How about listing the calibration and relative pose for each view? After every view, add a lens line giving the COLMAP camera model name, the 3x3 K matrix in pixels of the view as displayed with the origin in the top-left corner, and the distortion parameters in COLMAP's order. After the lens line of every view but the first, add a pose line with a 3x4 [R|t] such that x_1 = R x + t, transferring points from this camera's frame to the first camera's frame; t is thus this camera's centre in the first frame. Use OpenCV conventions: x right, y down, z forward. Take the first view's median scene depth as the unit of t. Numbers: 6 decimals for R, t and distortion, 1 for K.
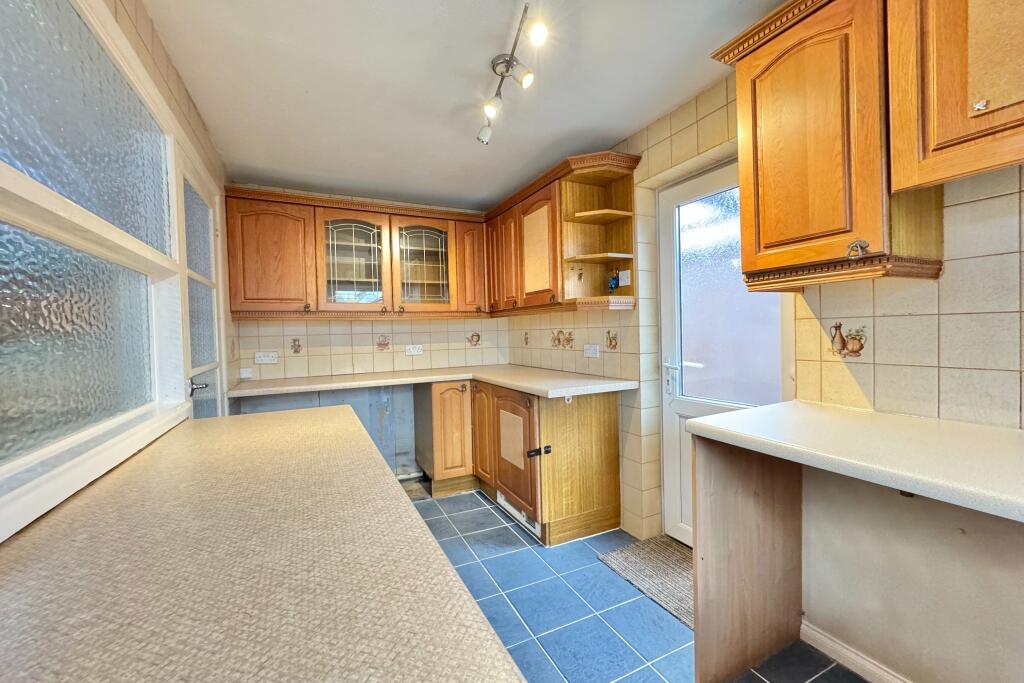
lens RADIAL K [[407.0, 0, 503.9], [0, 407.0, 340.3], [0, 0, 1]] dist [-0.000216, -0.000061]
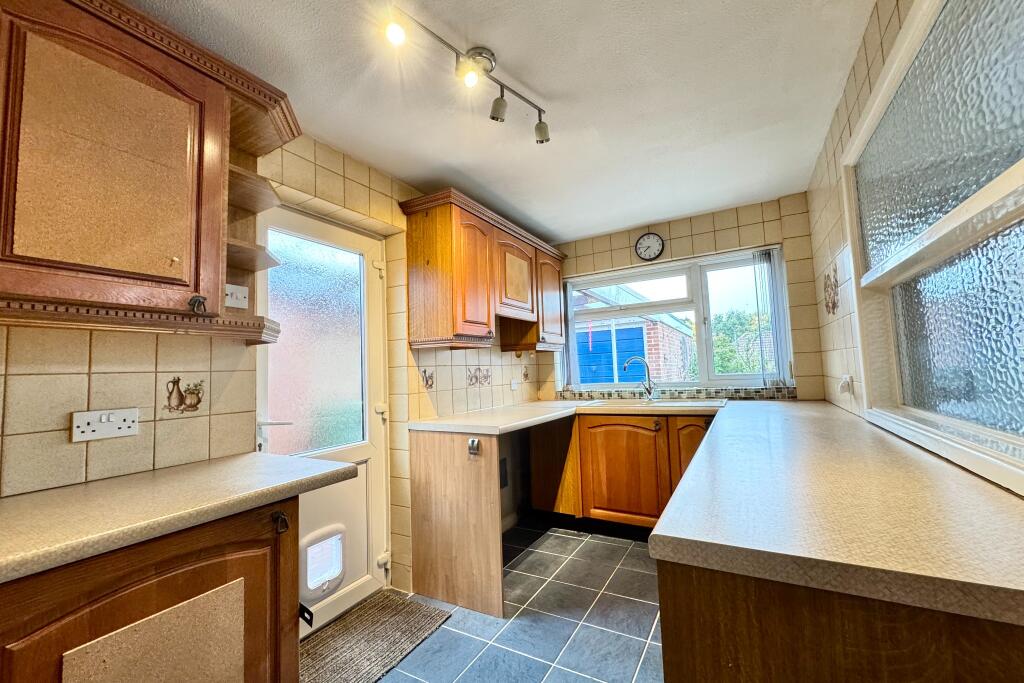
lens RADIAL K [[407.0, 0, 507.1], [0, 407.0, 340.1], [0, 0, 1]] dist [-0.000216, -0.000061]
pose [[-0.544936, 0.102430, 0.832198, -0.683964], [0.063130, 0.994705, -0.081094, -0.005228], [-0.836098, 0.008345, -0.548517, 1.424946]]
